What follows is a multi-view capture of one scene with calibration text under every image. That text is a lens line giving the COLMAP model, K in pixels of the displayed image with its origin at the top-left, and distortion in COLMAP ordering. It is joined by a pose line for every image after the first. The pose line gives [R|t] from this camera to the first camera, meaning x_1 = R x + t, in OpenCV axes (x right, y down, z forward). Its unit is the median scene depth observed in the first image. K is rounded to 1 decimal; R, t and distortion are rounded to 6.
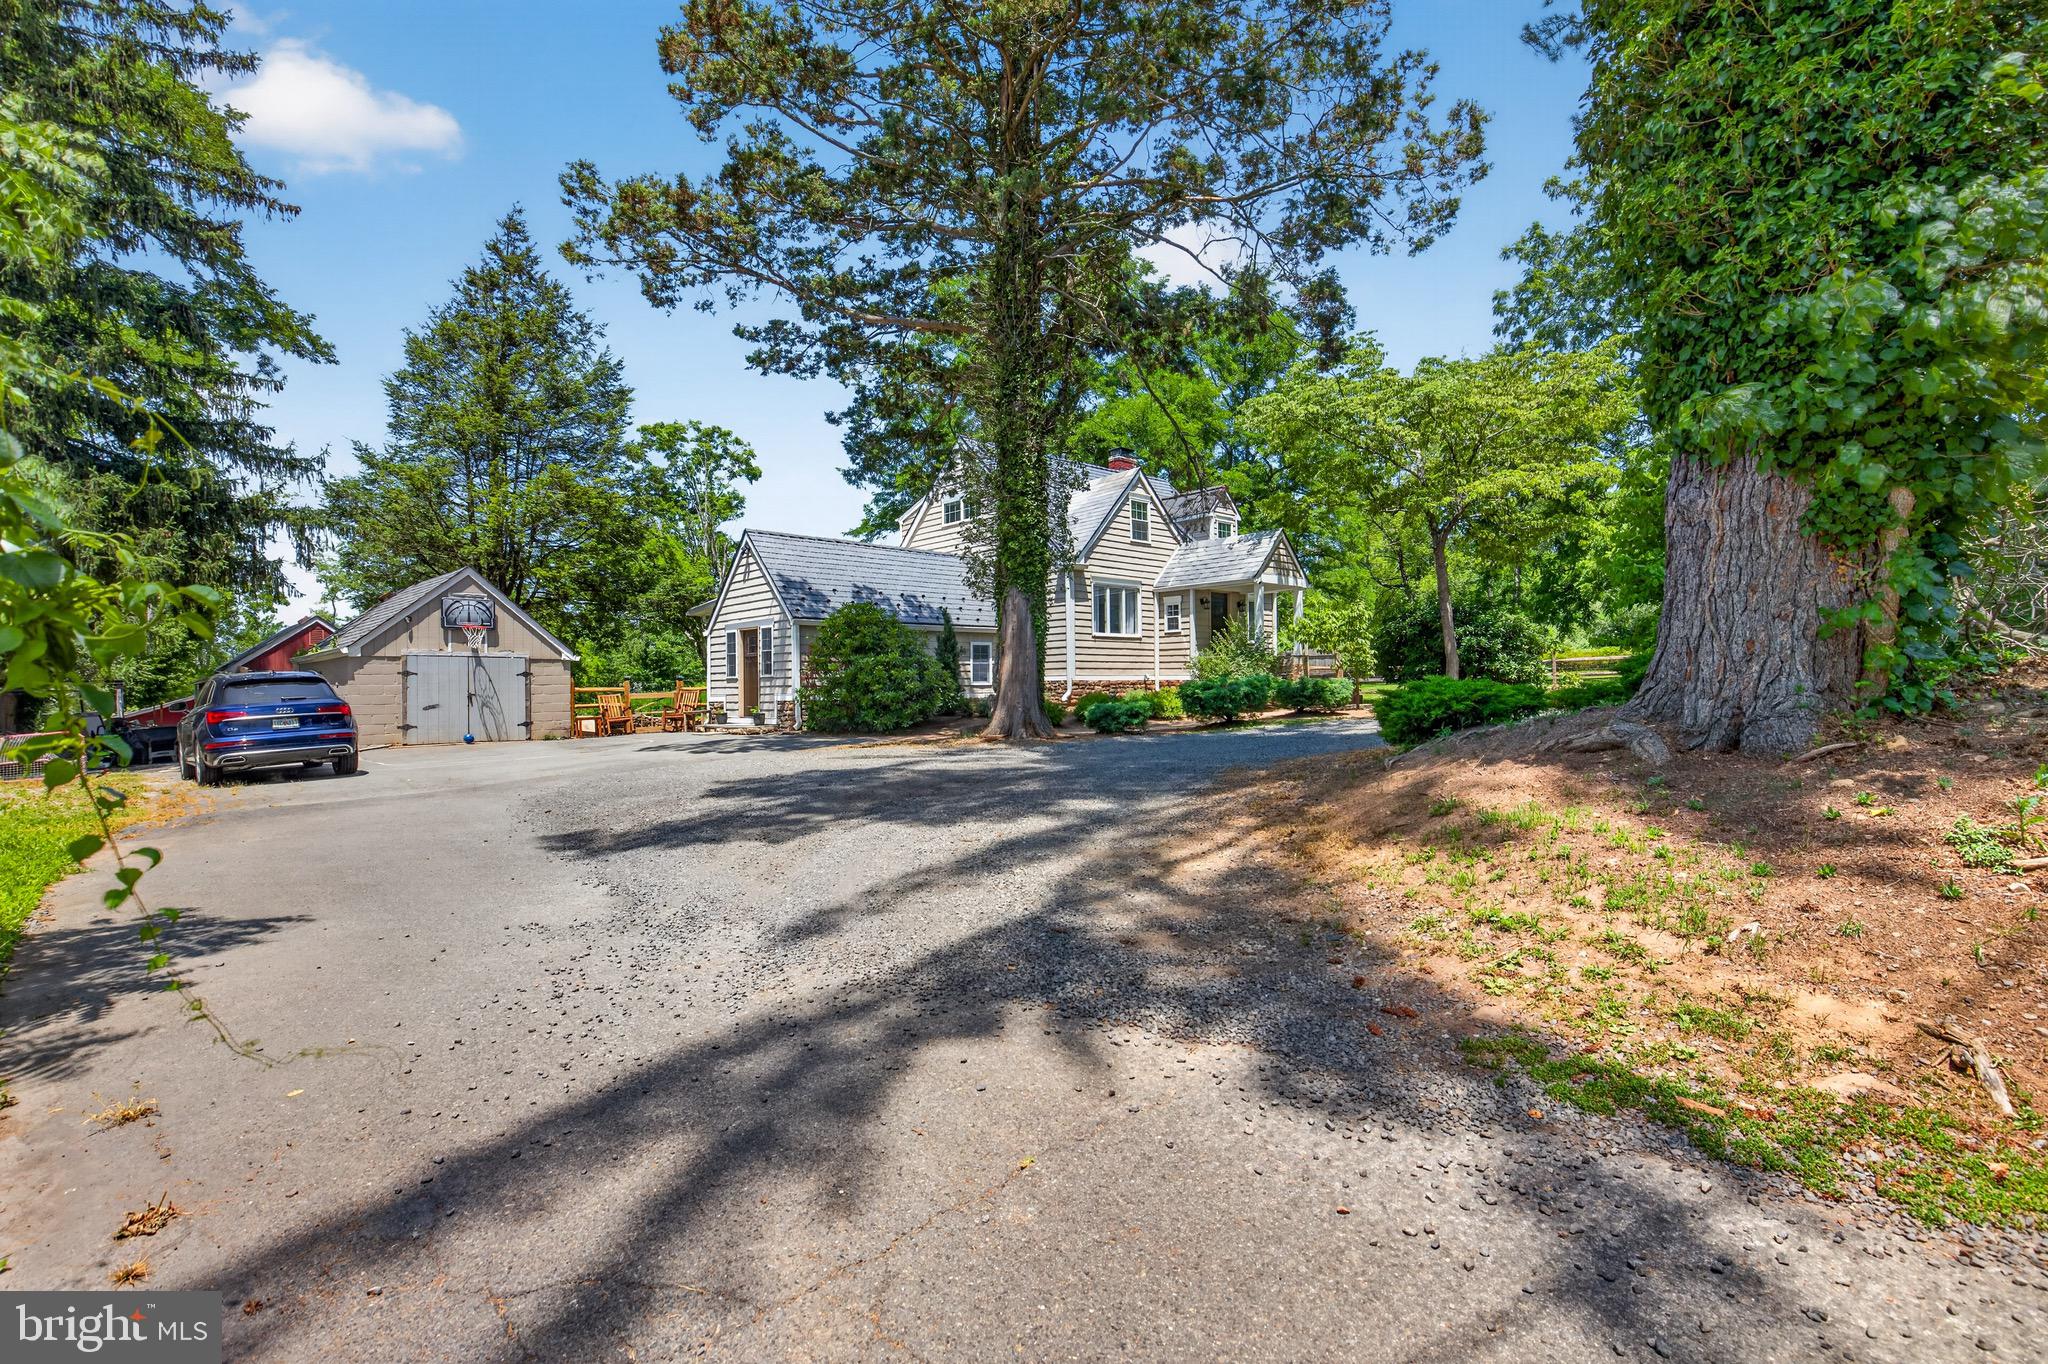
lens RADIAL K [[947.5, 0, 1014.8], [0, 947.5, 670.9], [0, 0, 1]] dist [0.001118, 0.000355]
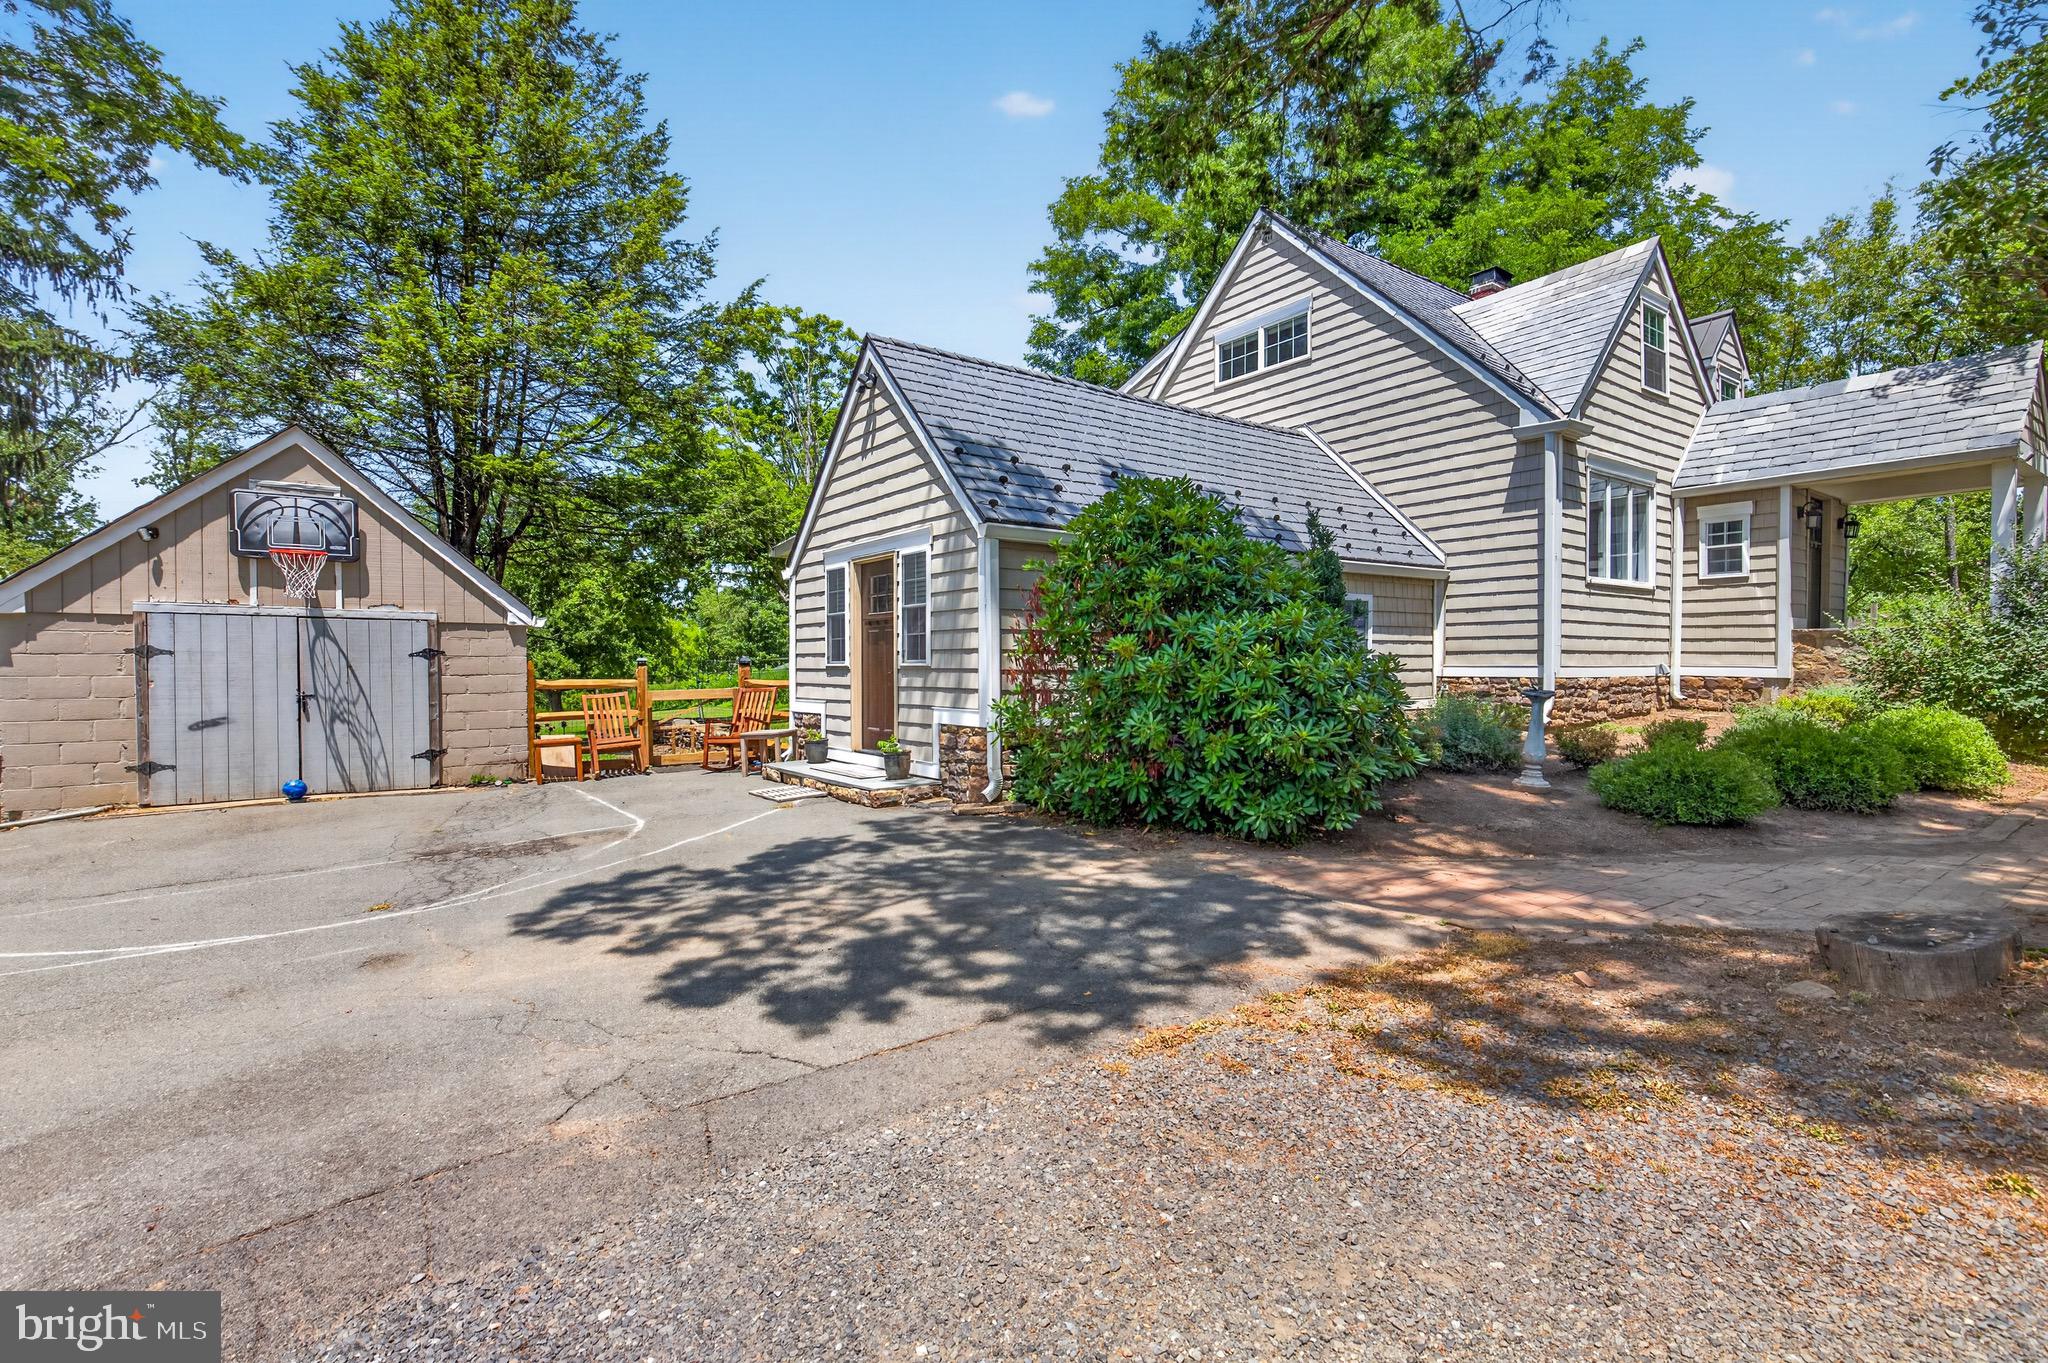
lens RADIAL K [[995.7, 0, 1024.0], [0, 995.7, 681.5], [0, 0, 1]] dist [-0.014206, 0.000075]
pose [[0.993808, 0.012921, -0.110353, -0.152581], [-0.008944, 0.999295, 0.036461, -0.003606], [0.110746, -0.035248, 0.993223, 0.521811]]
